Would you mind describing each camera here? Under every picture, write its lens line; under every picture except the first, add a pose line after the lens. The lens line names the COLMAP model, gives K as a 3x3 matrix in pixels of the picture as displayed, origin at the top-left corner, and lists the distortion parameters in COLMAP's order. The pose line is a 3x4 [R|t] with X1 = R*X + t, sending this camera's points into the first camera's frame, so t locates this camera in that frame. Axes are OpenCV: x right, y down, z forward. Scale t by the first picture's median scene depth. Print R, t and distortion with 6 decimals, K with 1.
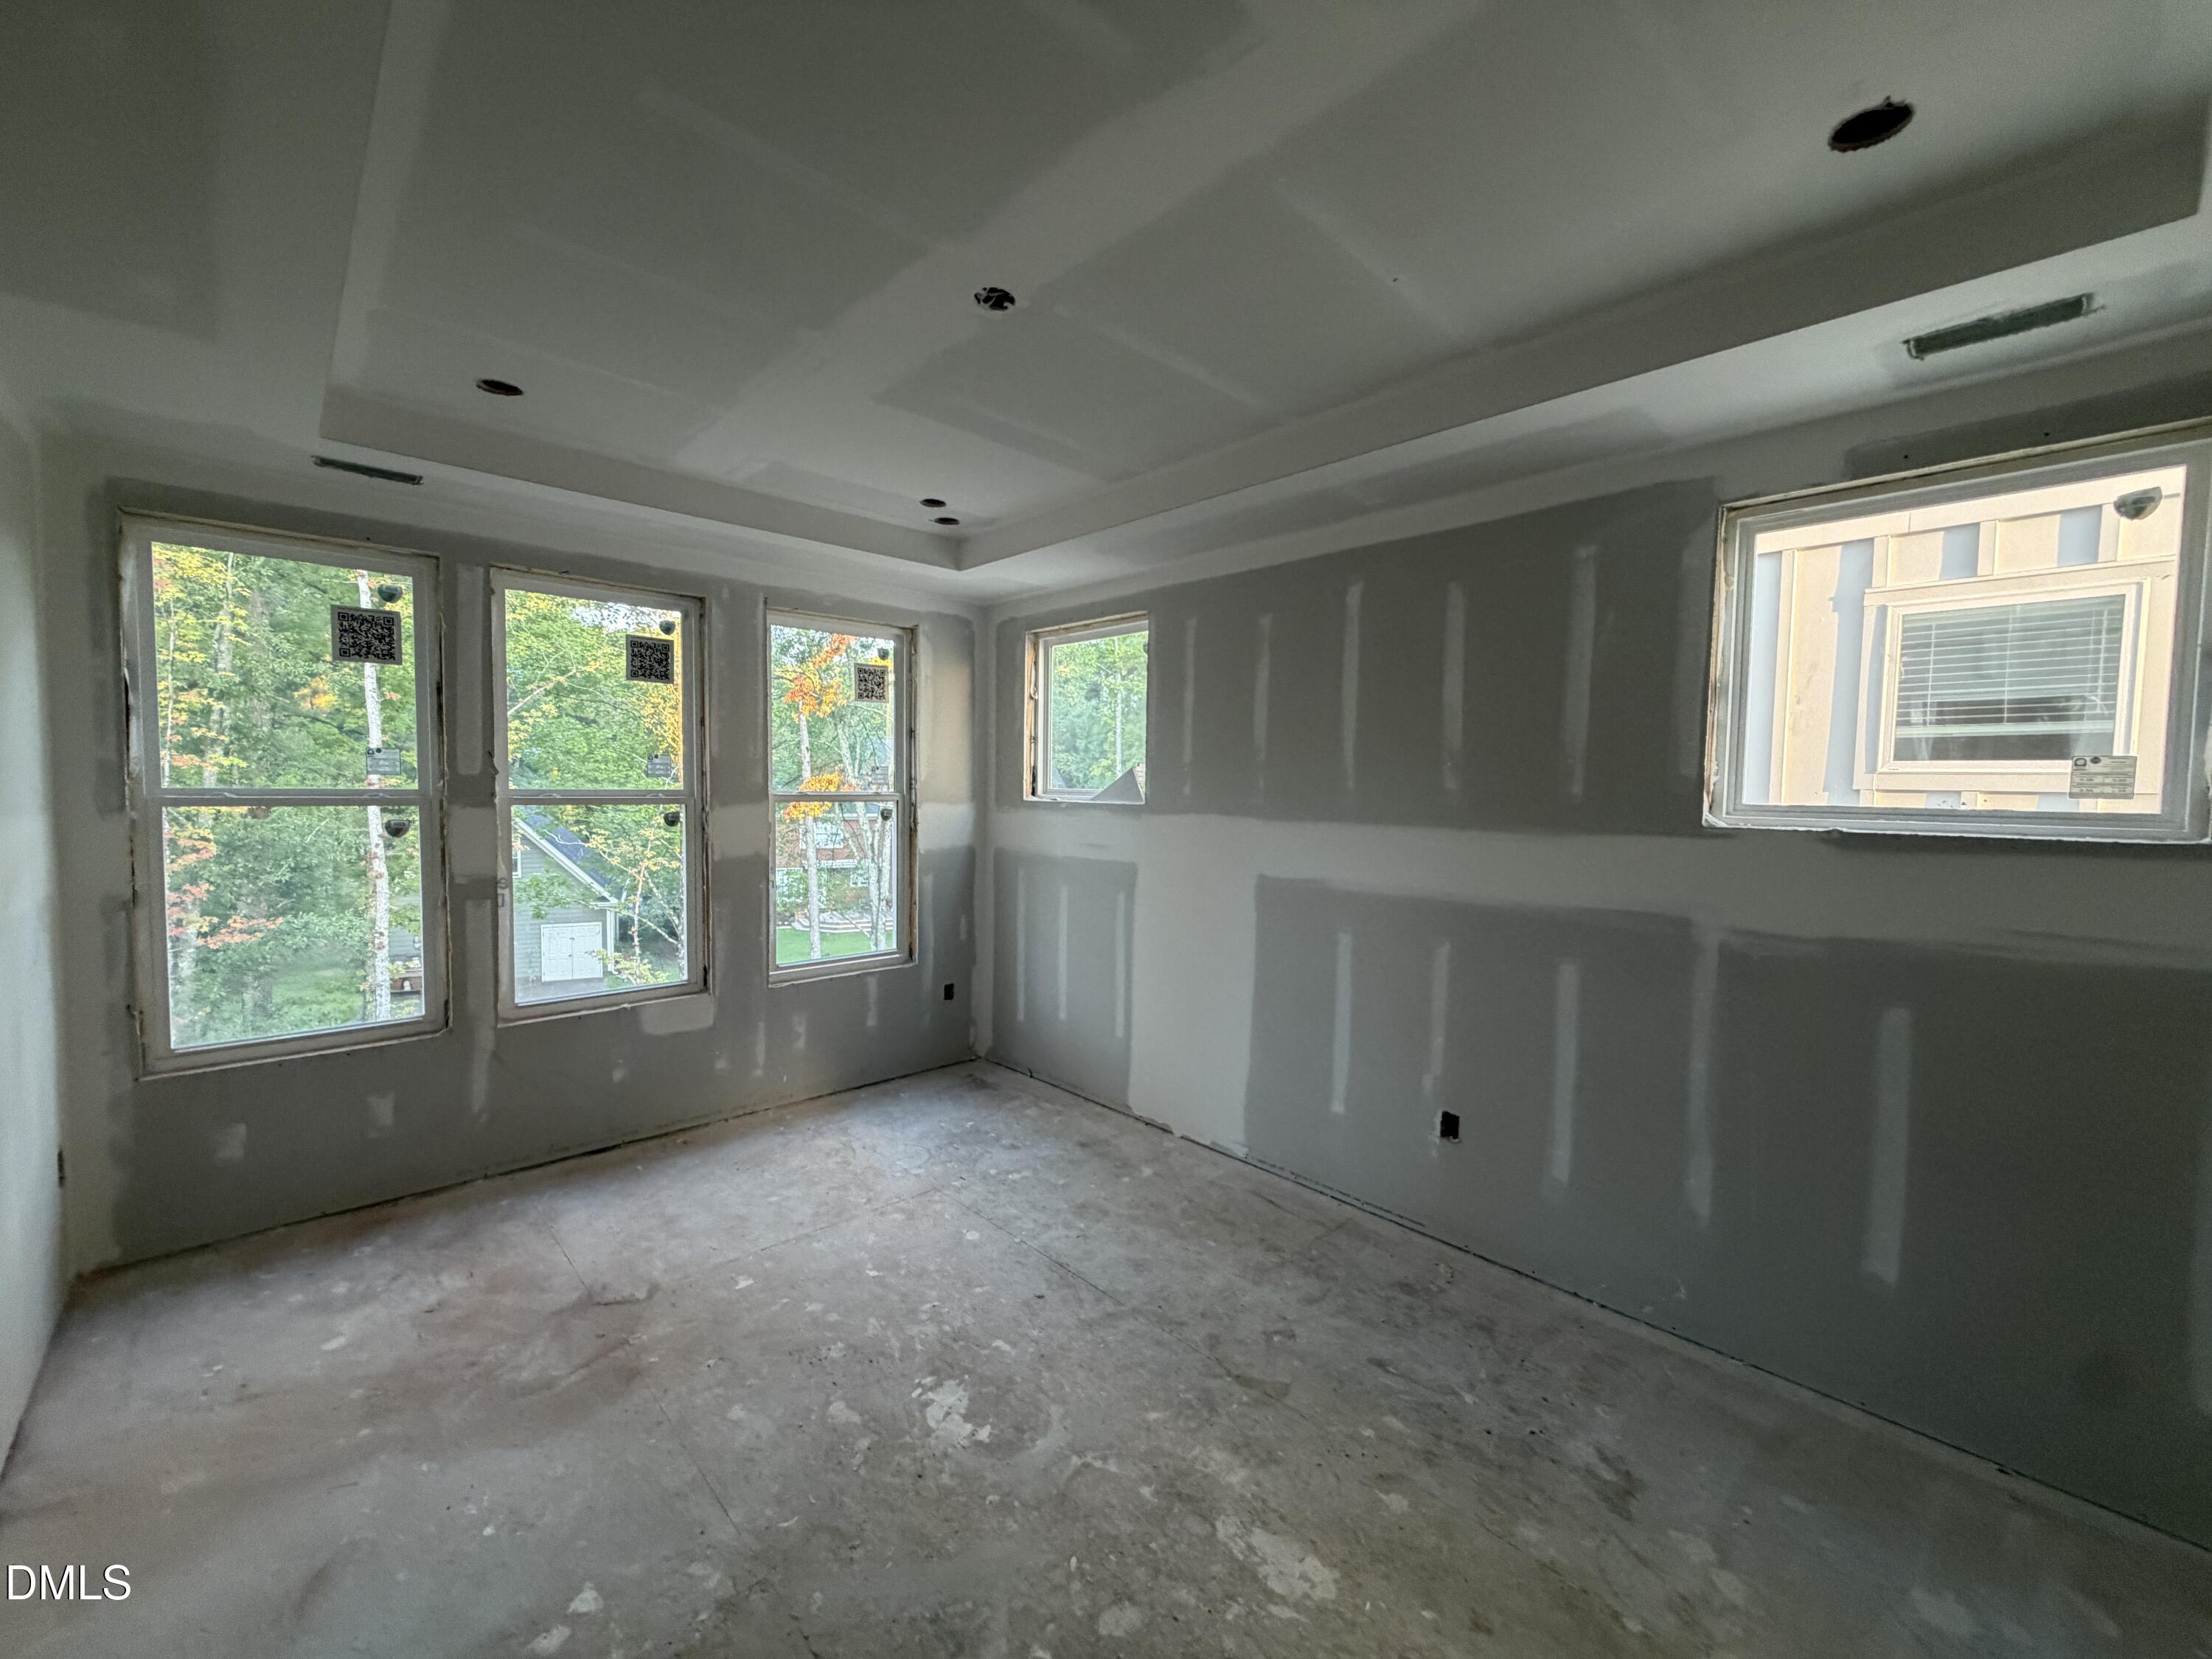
lens RADIAL K [[881.0, 0, 1098.5], [0, 881.0, 828.4], [0, 0, 1]] dist [-0.000163, -0.000254]
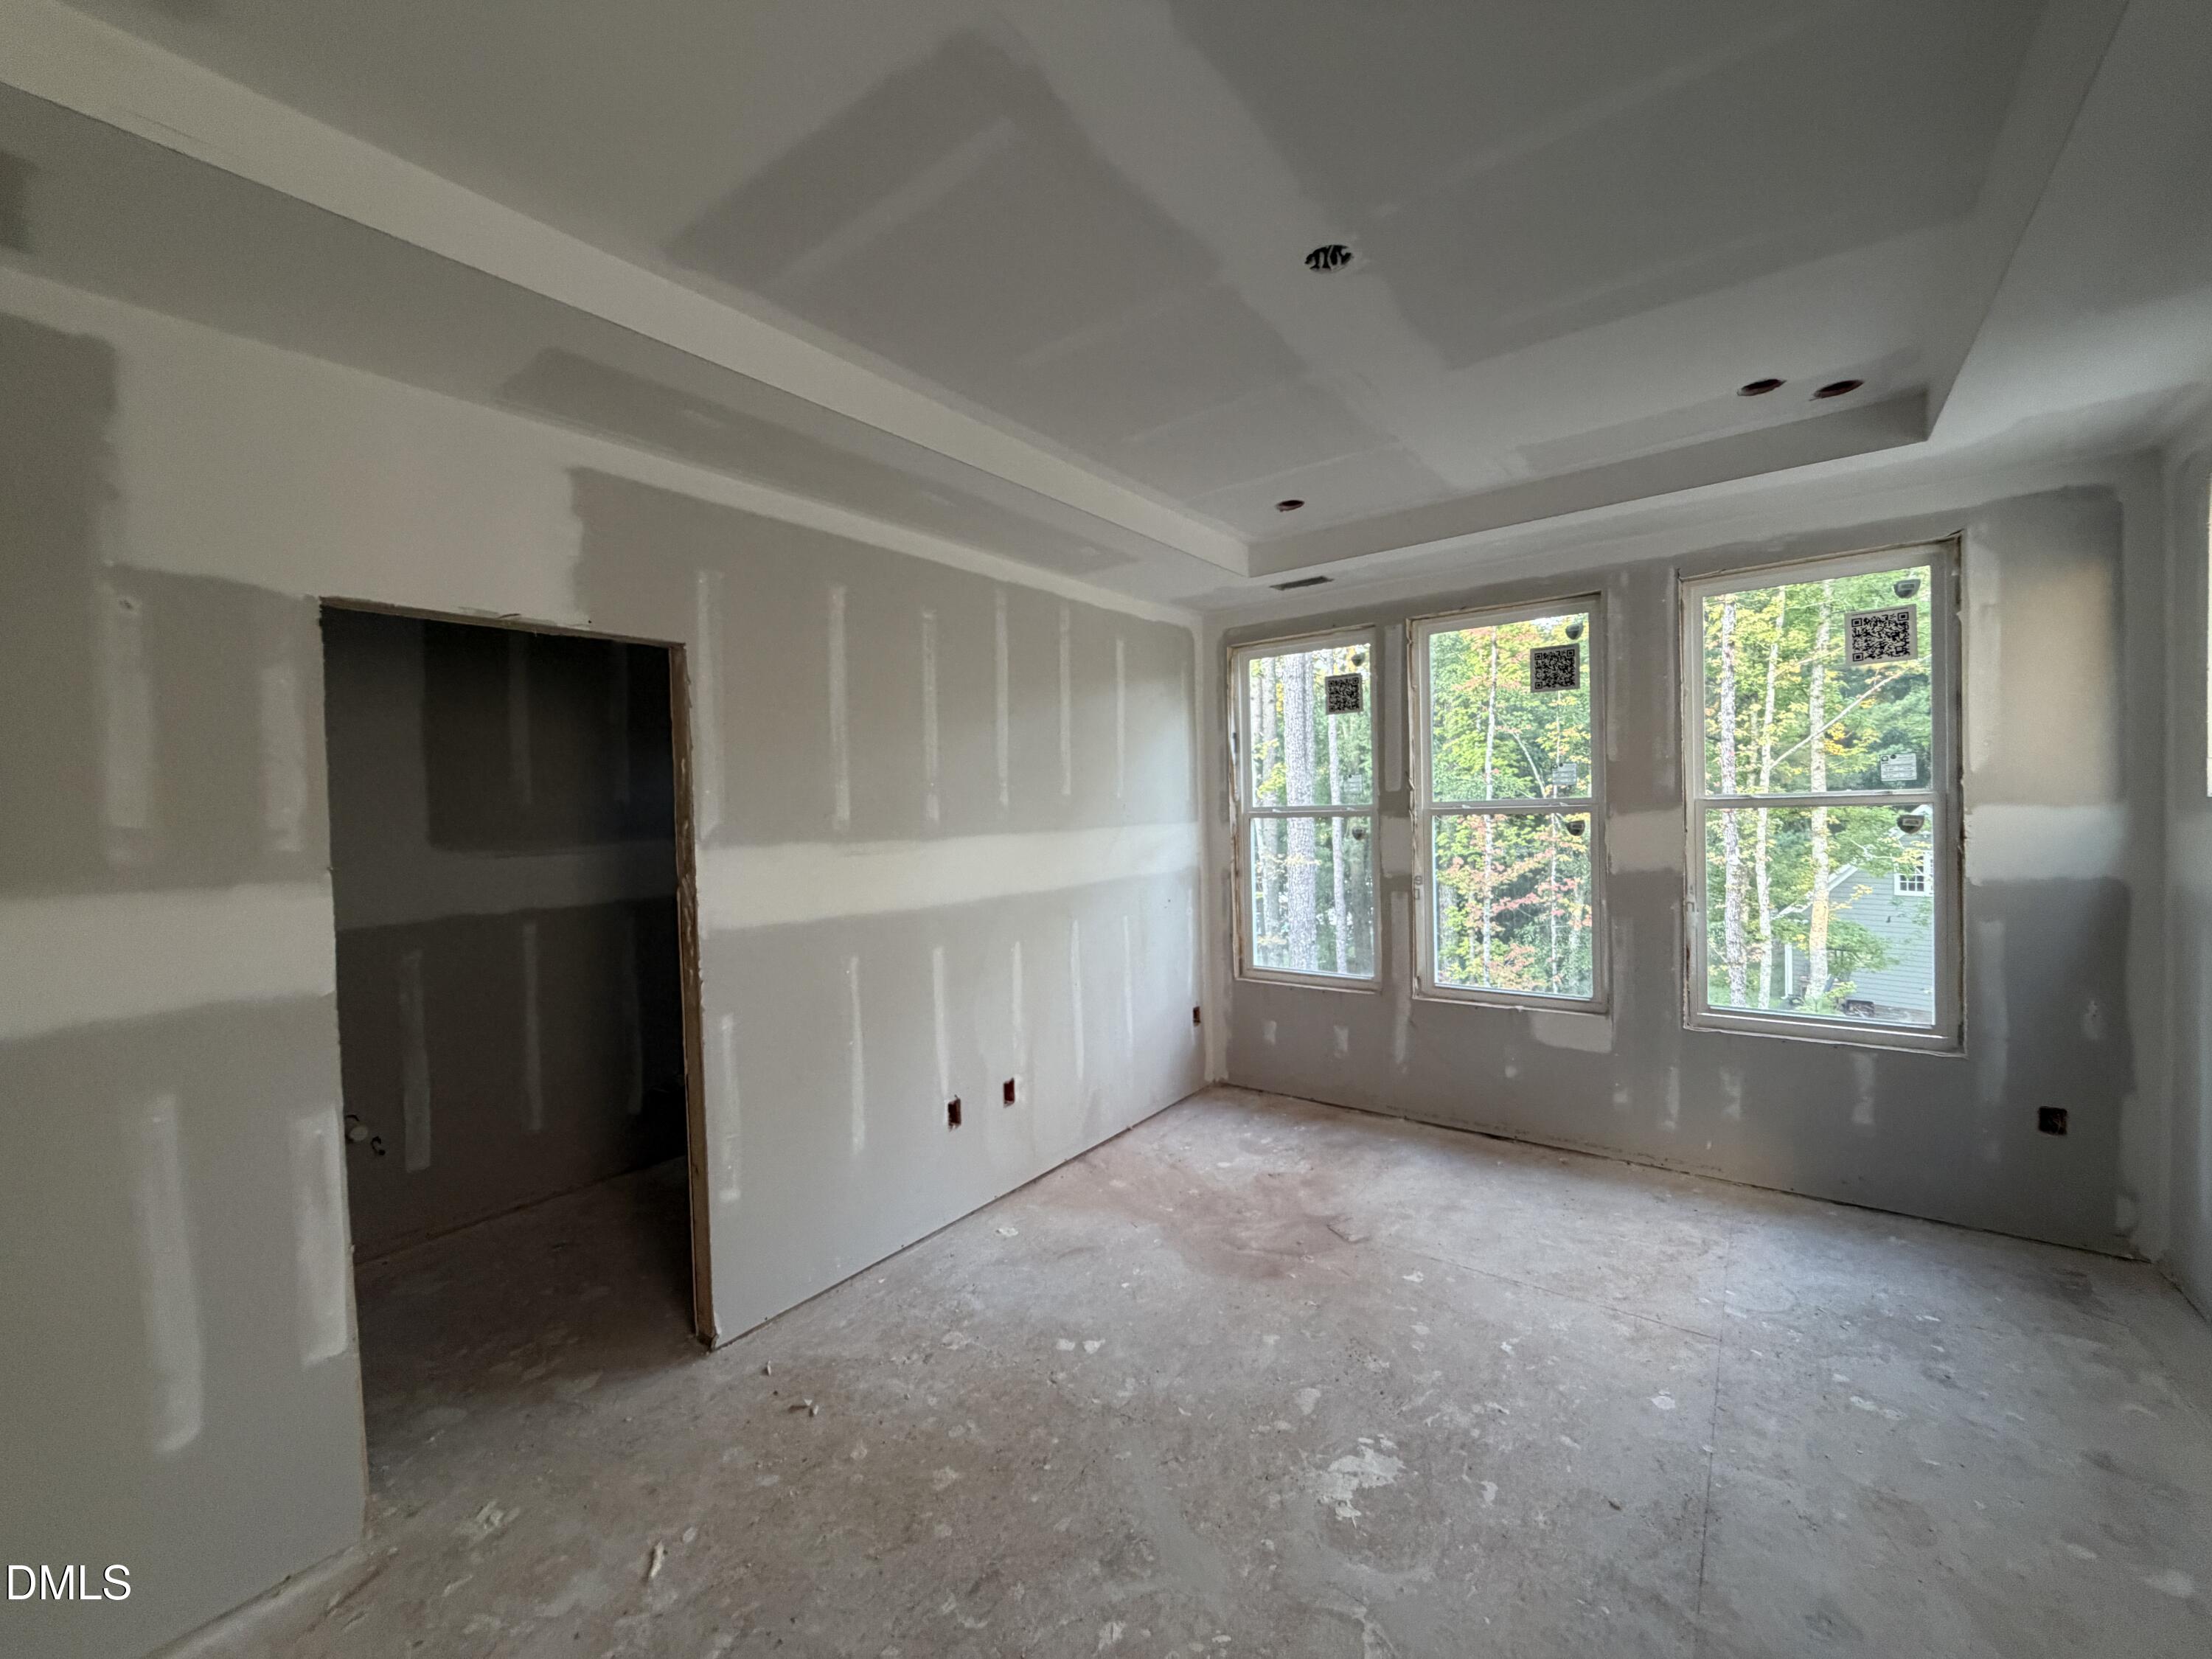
lens RADIAL K [[881.0, 0, 1098.5], [0, 881.0, 828.4], [0, 0, 1]] dist [-0.000163, -0.000254]
pose [[0.164340, 0.006305, -0.986384, 0.482329], [-0.016786, 0.999853, 0.003594, -0.005943], [0.986261, 0.015967, 0.164422, 0.402366]]
